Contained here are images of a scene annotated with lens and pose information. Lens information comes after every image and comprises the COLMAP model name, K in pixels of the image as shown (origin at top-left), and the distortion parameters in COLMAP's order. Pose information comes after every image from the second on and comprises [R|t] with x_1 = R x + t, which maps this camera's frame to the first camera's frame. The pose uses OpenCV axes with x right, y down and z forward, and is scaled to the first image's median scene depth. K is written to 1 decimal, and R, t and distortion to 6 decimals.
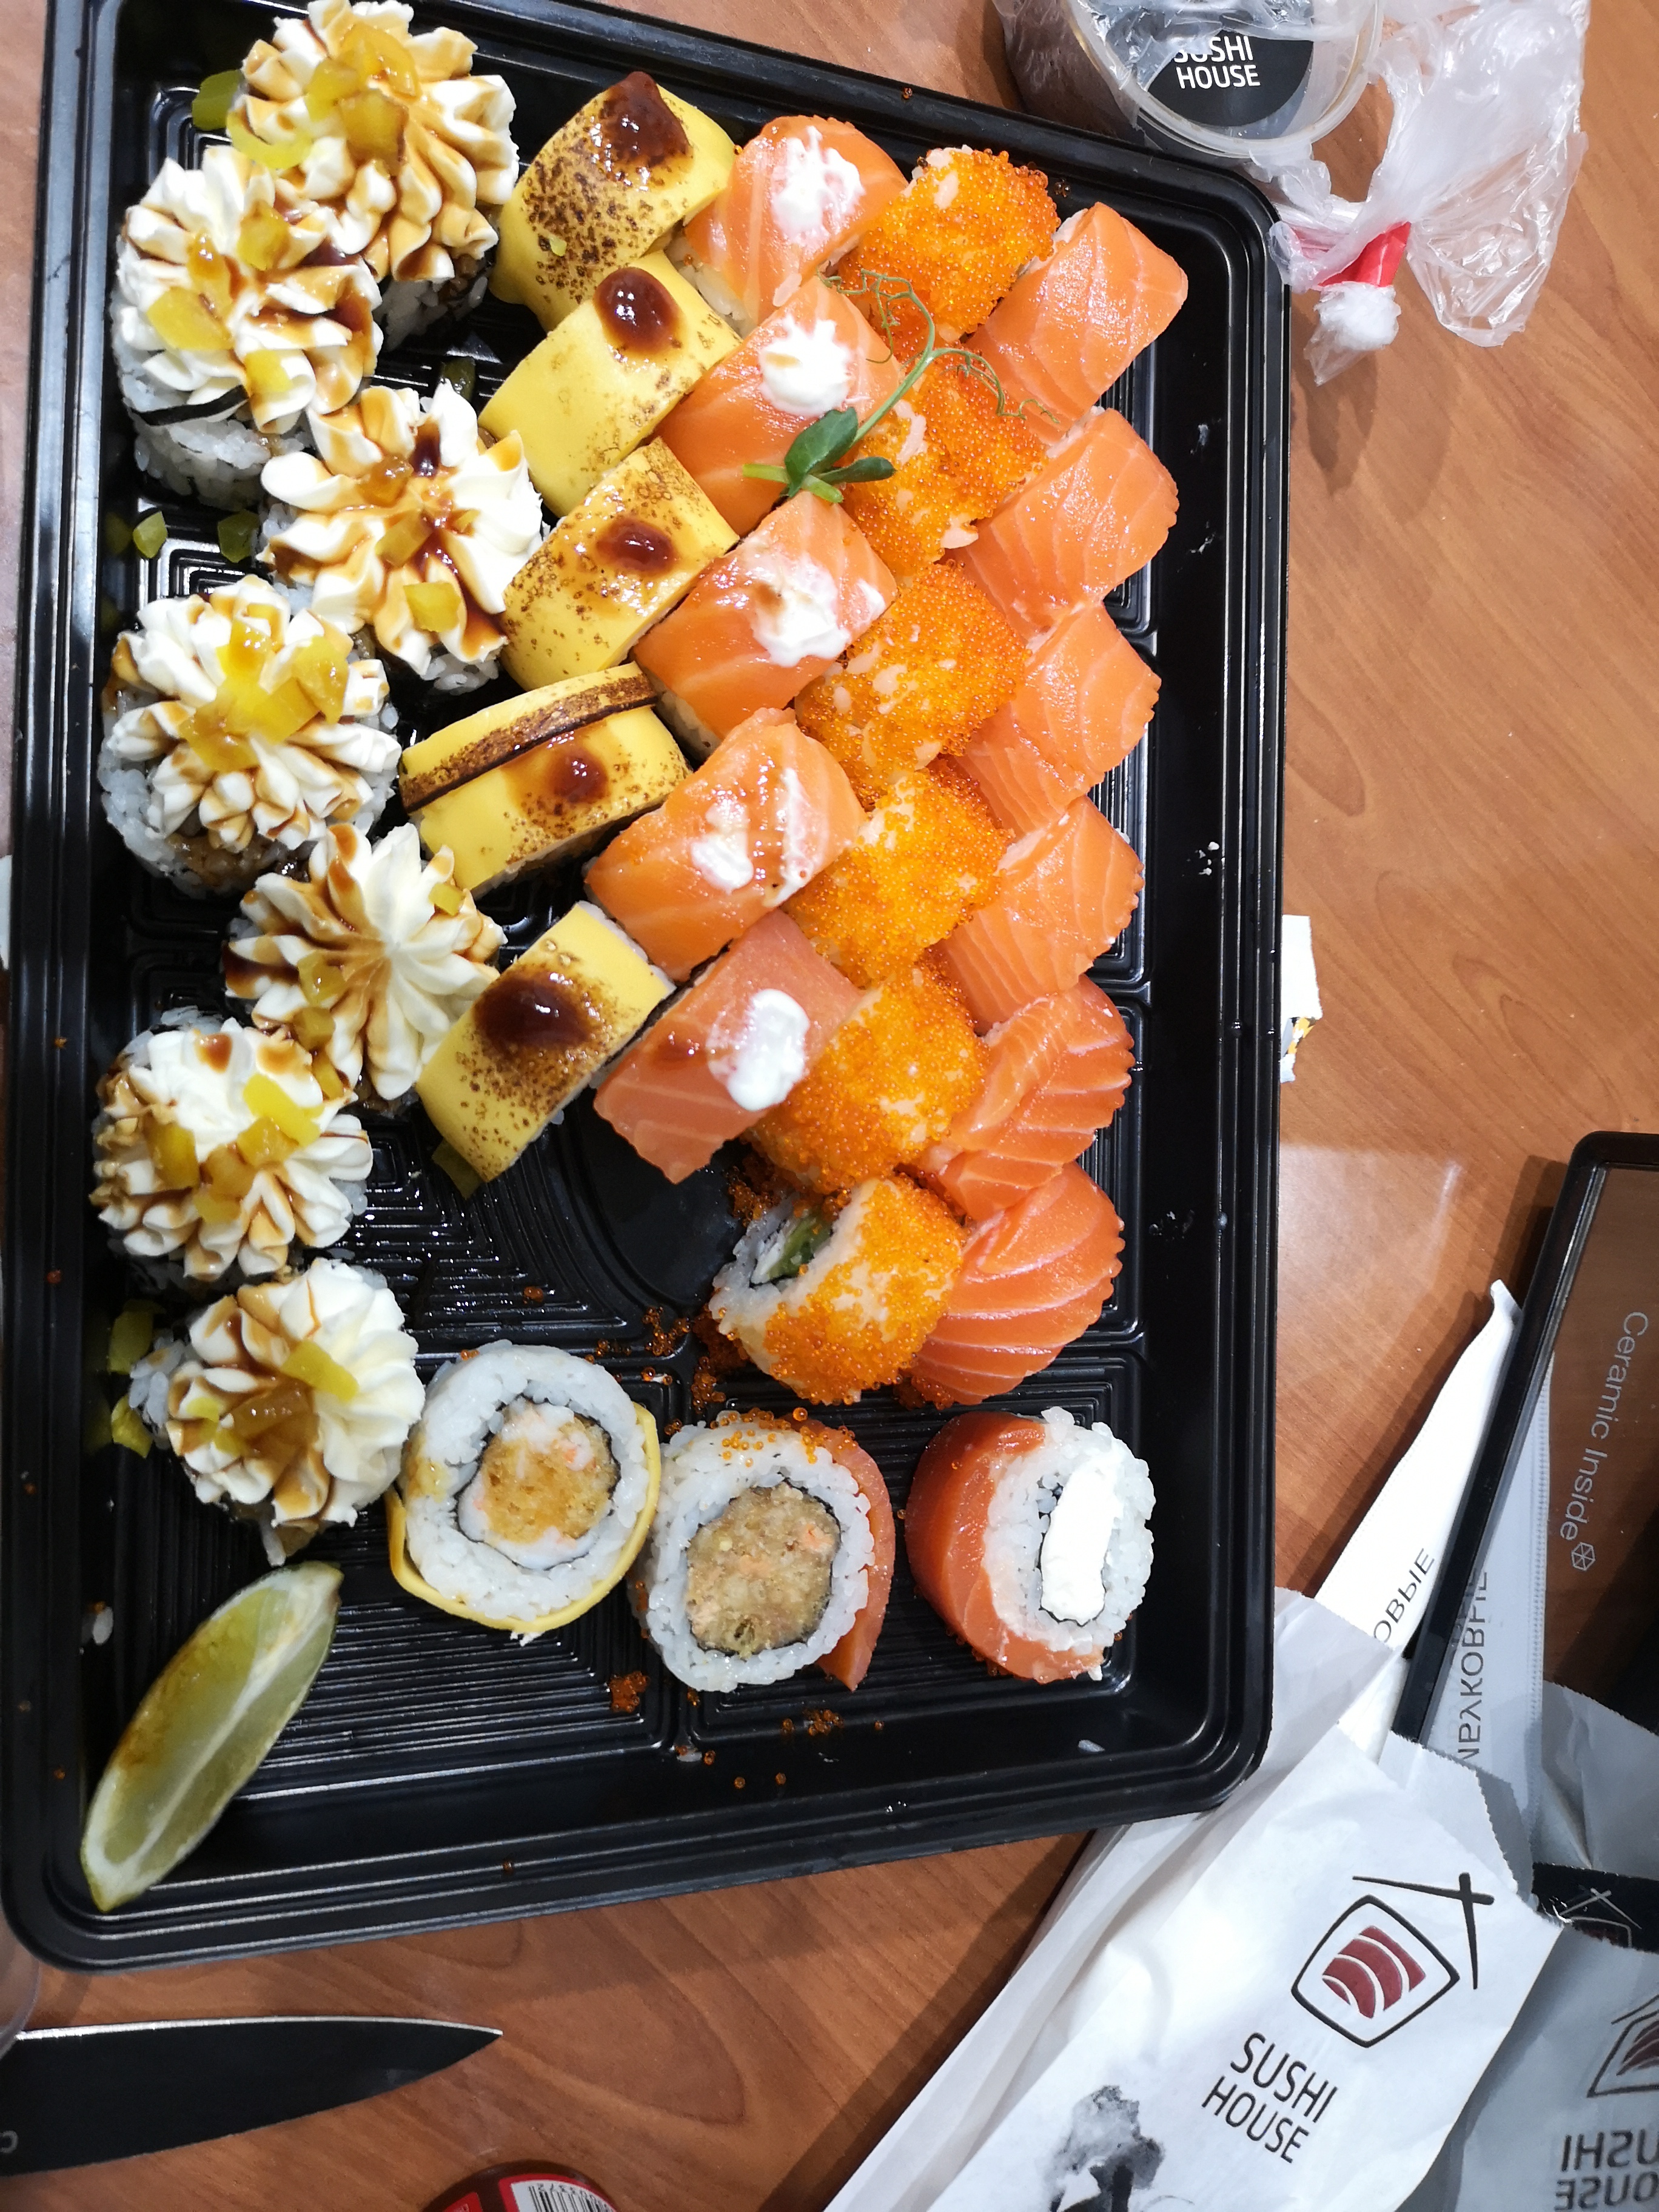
lens RADIAL K [[1704.5, 0, 843.1], [0, 1704.5, 1093.9], [0, 0, 1]] dist [-0.012632, 0.019584]
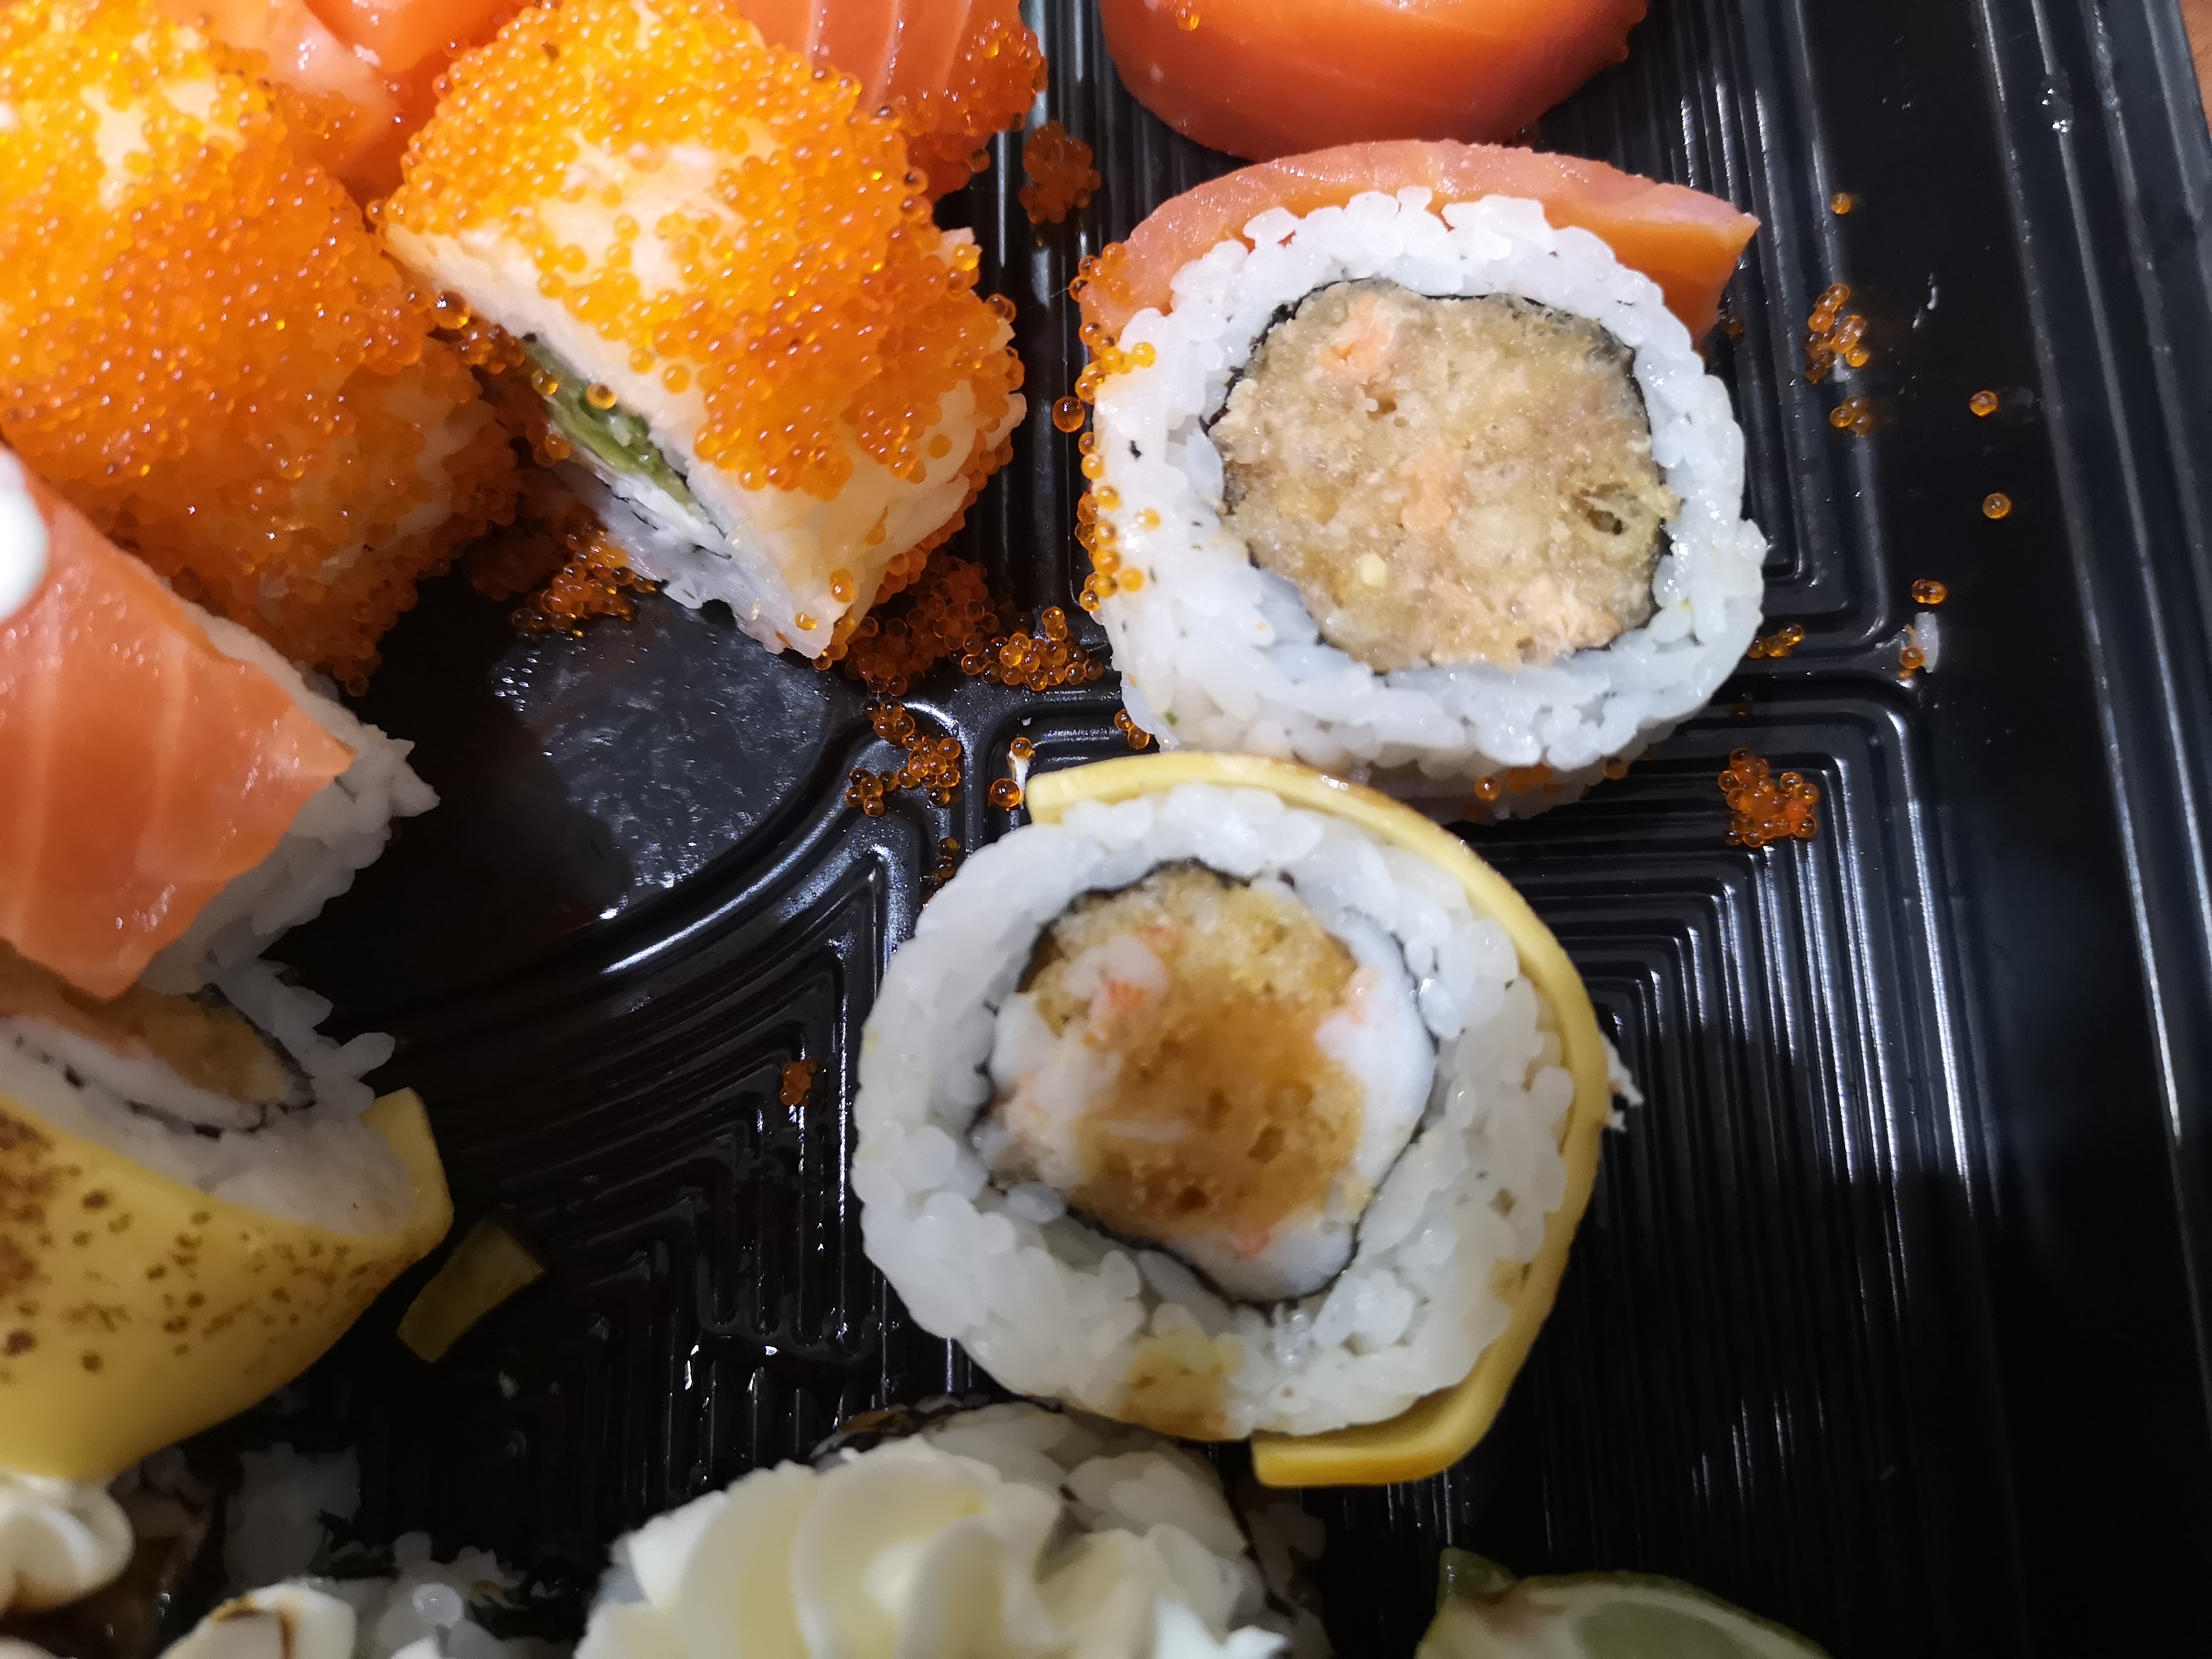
lens RADIAL K [[1704.5, 0, 1111.9], [0, 1704.5, 847.2], [0, 0, 1]] dist [-0.012632, 0.019584]
pose [[-0.060638, -0.986353, -0.153074, -0.067347], [0.998027, -0.057416, -0.025387, 0.210543], [0.016252, -0.154311, 0.987889, 0.609139]]
